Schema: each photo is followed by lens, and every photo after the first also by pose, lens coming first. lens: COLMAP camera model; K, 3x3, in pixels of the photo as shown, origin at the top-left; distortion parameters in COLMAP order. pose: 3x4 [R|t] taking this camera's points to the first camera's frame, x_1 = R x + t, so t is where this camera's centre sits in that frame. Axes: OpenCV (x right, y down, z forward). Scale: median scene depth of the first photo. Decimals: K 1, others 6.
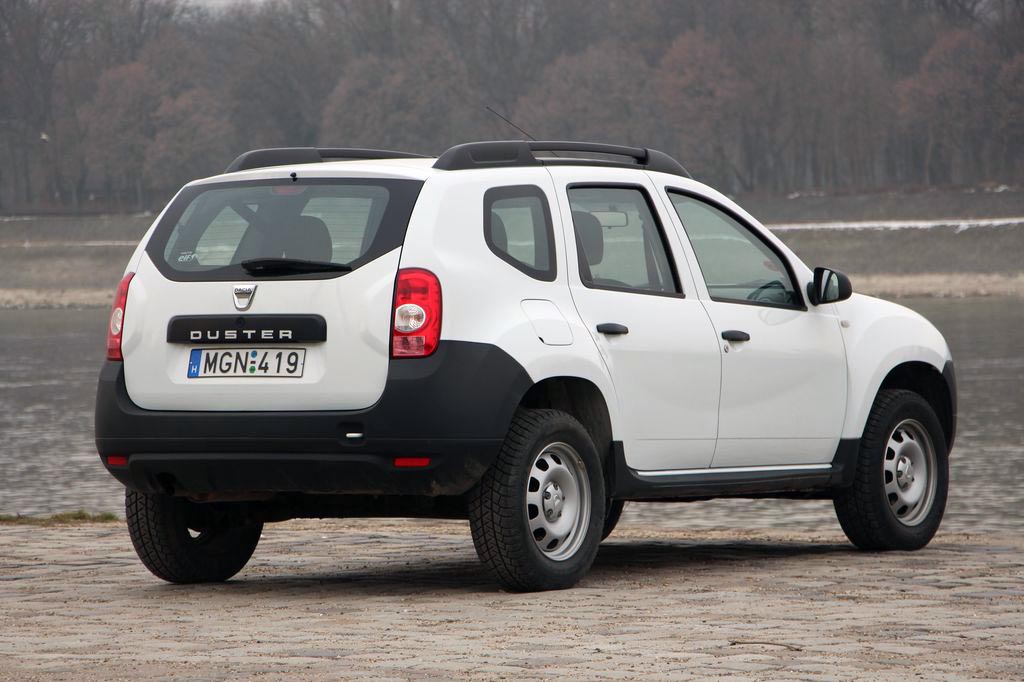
lens RADIAL K [[4845.7, 0, 512.0], [0, 4845.7, 341.0], [0, 0, 1]] dist [1.379214, -5.763769]
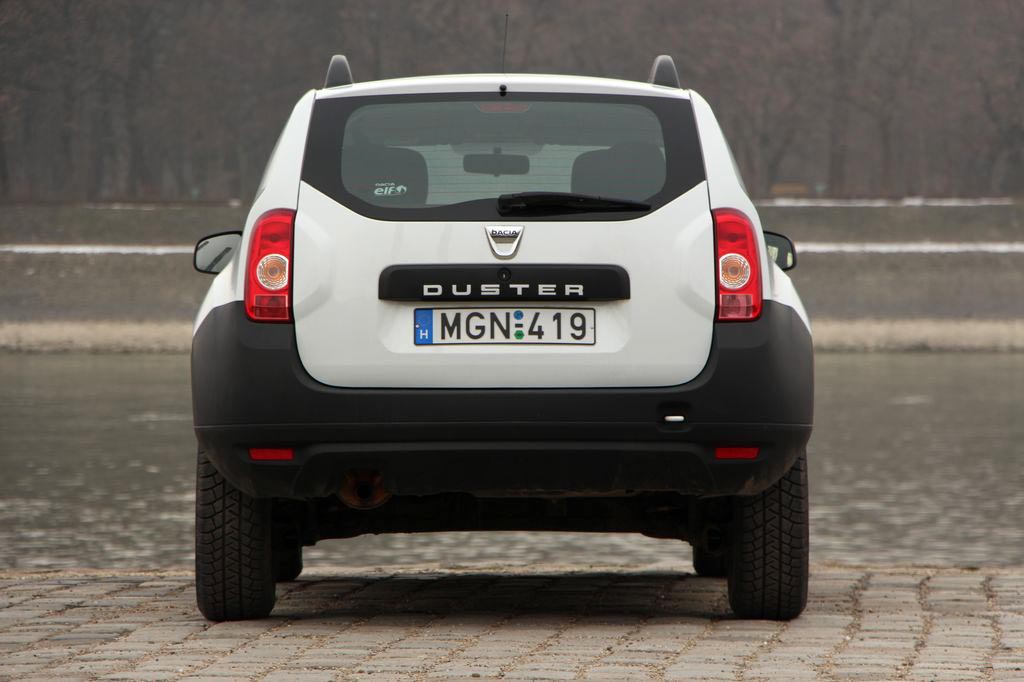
lens RADIAL K [[6125.2, 0, 512.0], [0, 6125.2, 341.0], [0, 0, 1]] dist [2.007493, 8.836652]
pose [[0.830673, 0.013218, 0.556604, -0.599882], [-0.004781, 0.999851, -0.016609, 0.023144], [-0.556740, 0.011136, 0.830612, 0.184135]]
